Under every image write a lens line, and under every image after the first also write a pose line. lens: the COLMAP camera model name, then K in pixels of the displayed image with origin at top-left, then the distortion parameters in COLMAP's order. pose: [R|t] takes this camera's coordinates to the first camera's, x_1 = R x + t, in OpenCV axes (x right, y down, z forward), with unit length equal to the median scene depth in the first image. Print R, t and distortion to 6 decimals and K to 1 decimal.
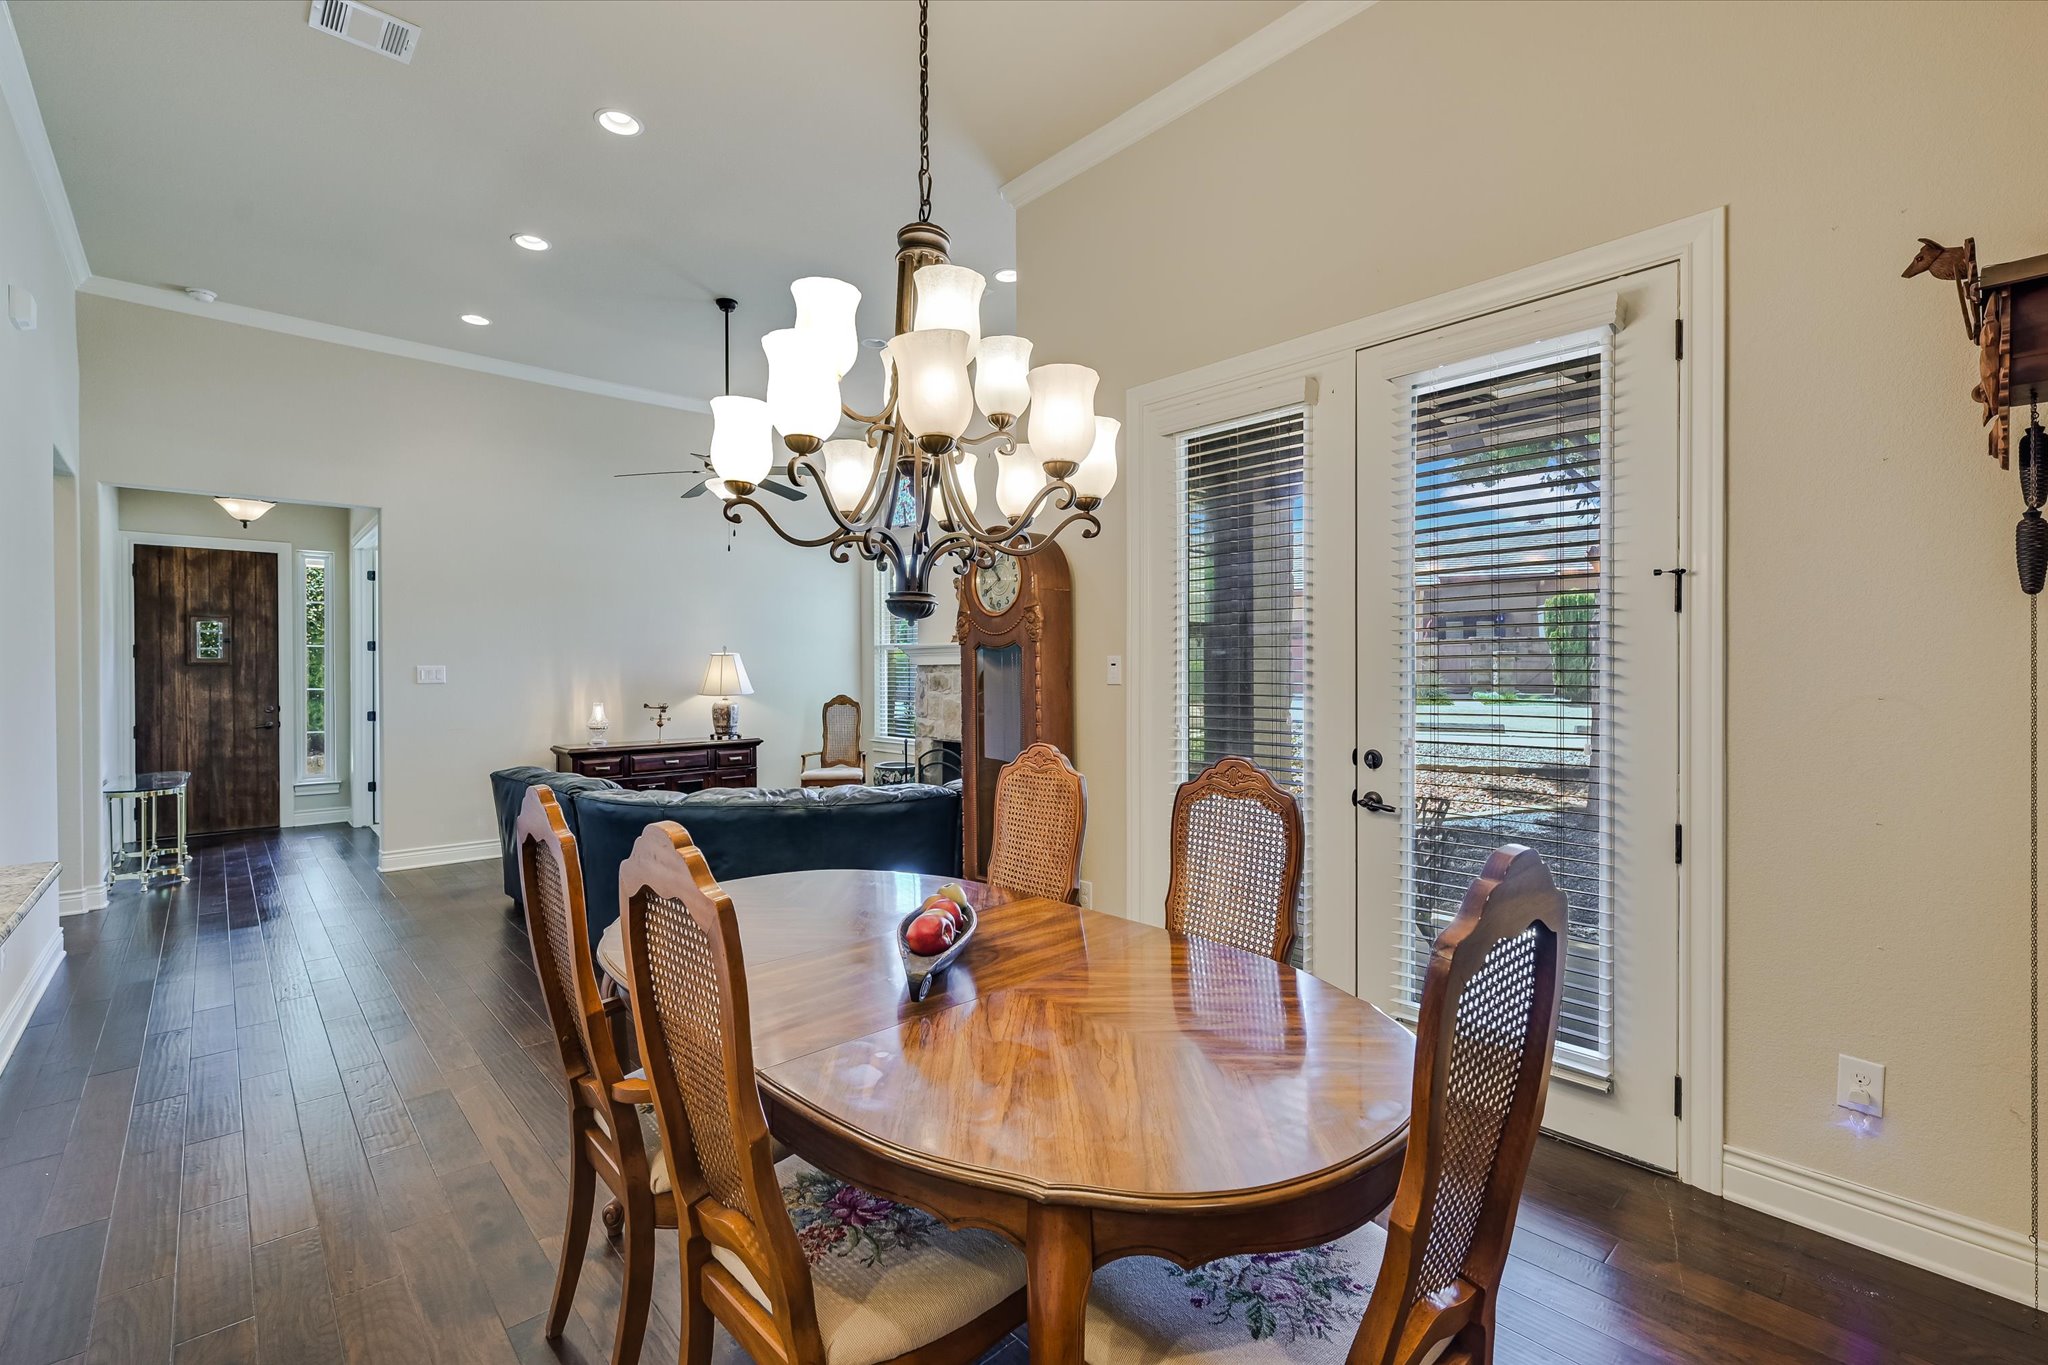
lens RADIAL K [[928.4, 0, 995.0], [0, 928.4, 674.5], [0, 0, 1]] dist [-0.001149, 0.000629]
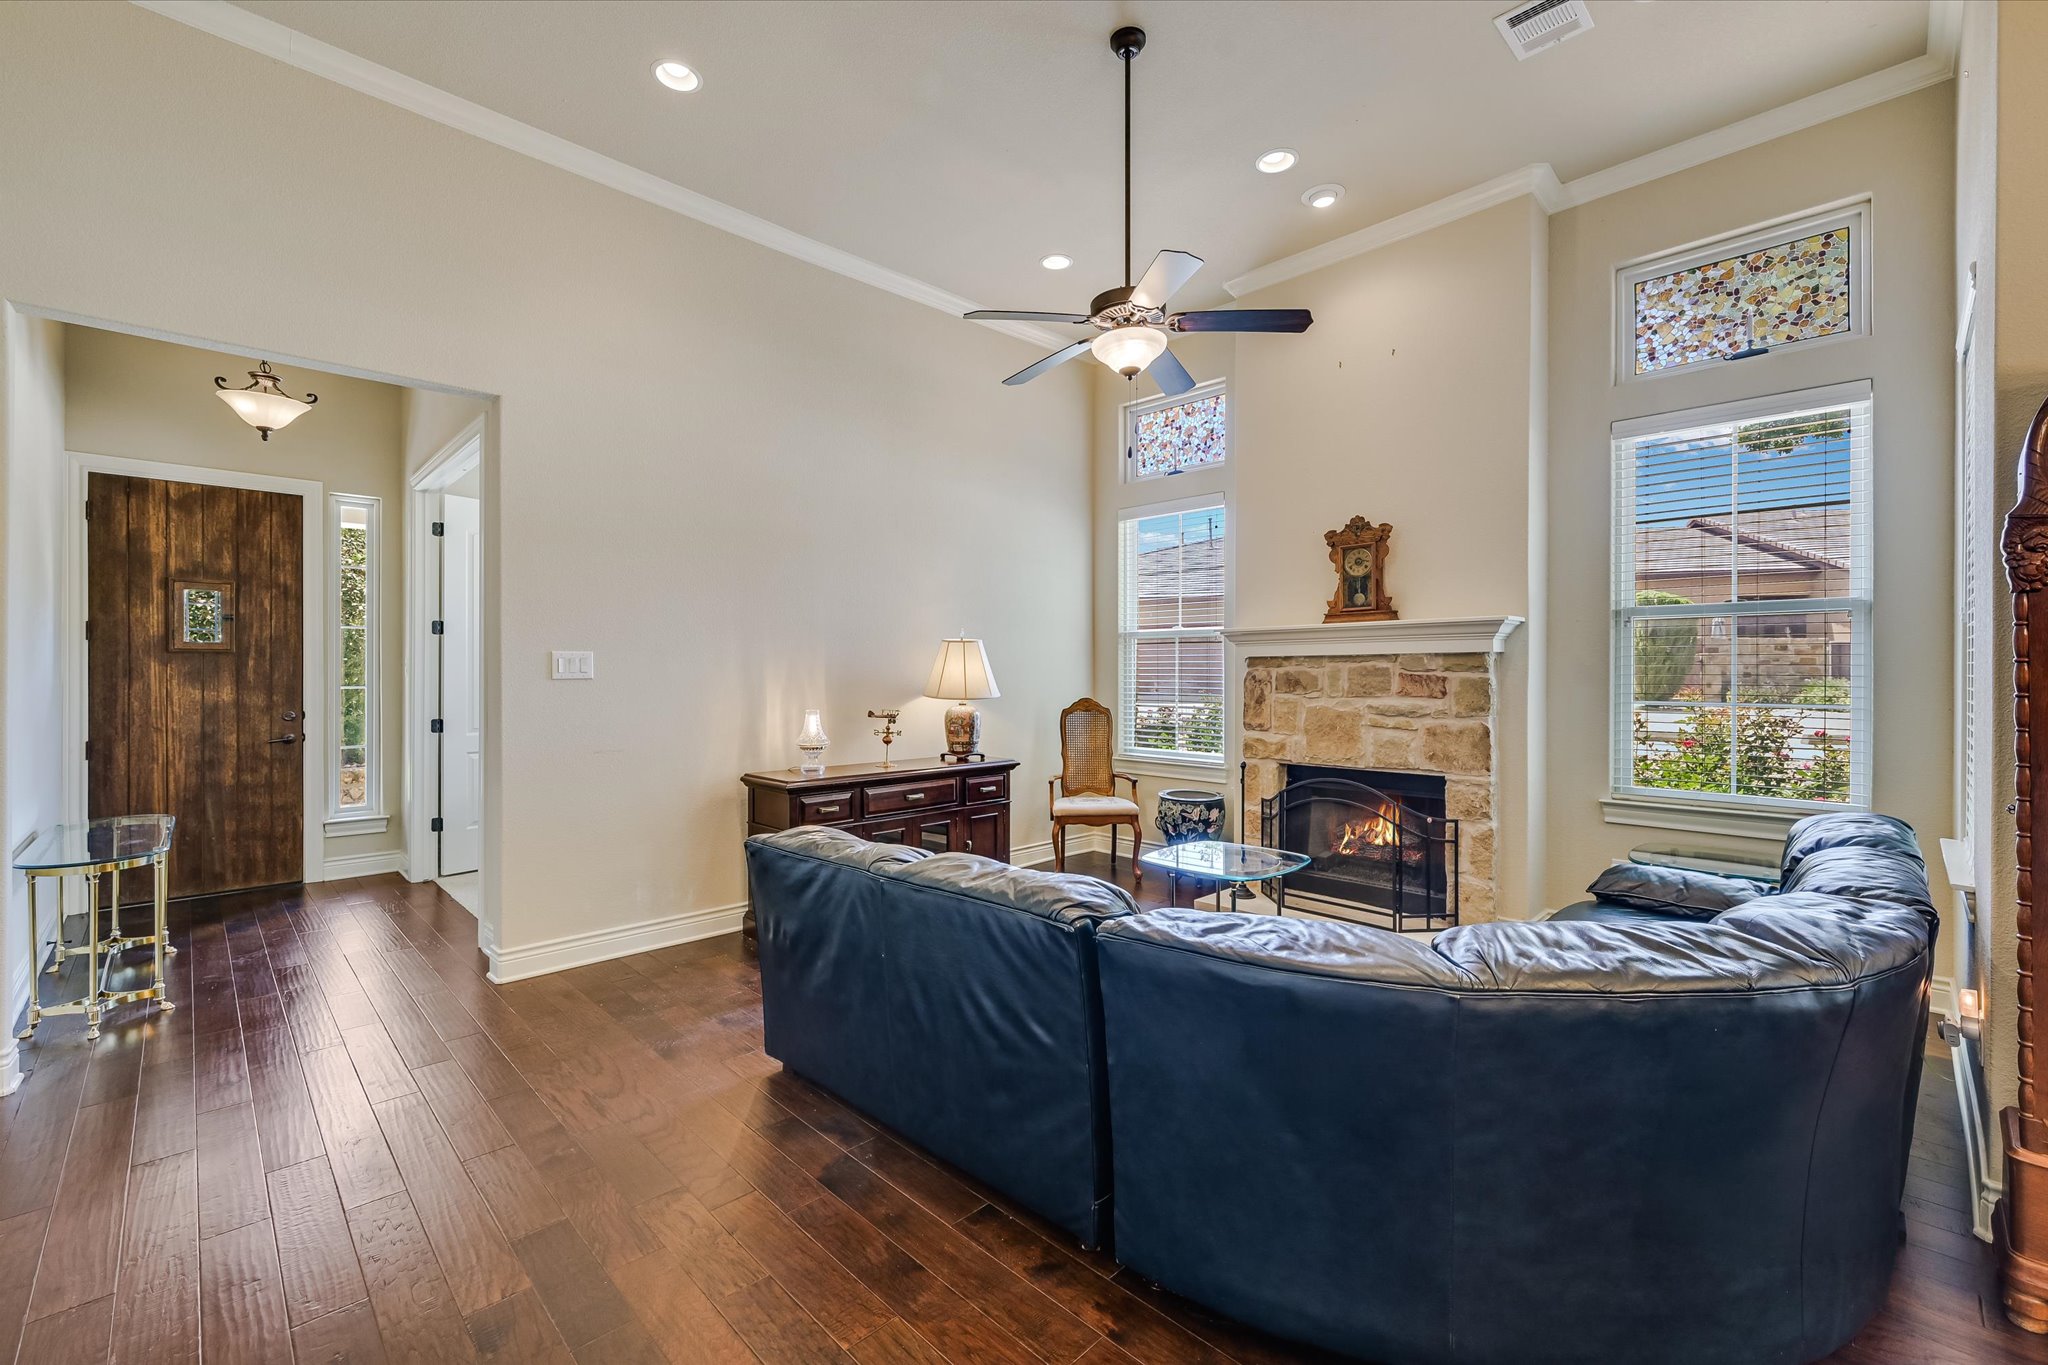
lens RADIAL K [[898.1, 0, 1019.3], [0, 898.1, 674.0], [0, 0, 1]] dist [0.004168, -0.001703]
pose [[0.998934, 0.004664, 0.045925, -0.272427], [-0.004560, 0.999987, -0.002375, 0.004857], [-0.045935, 0.002163, 0.998942, 0.305577]]
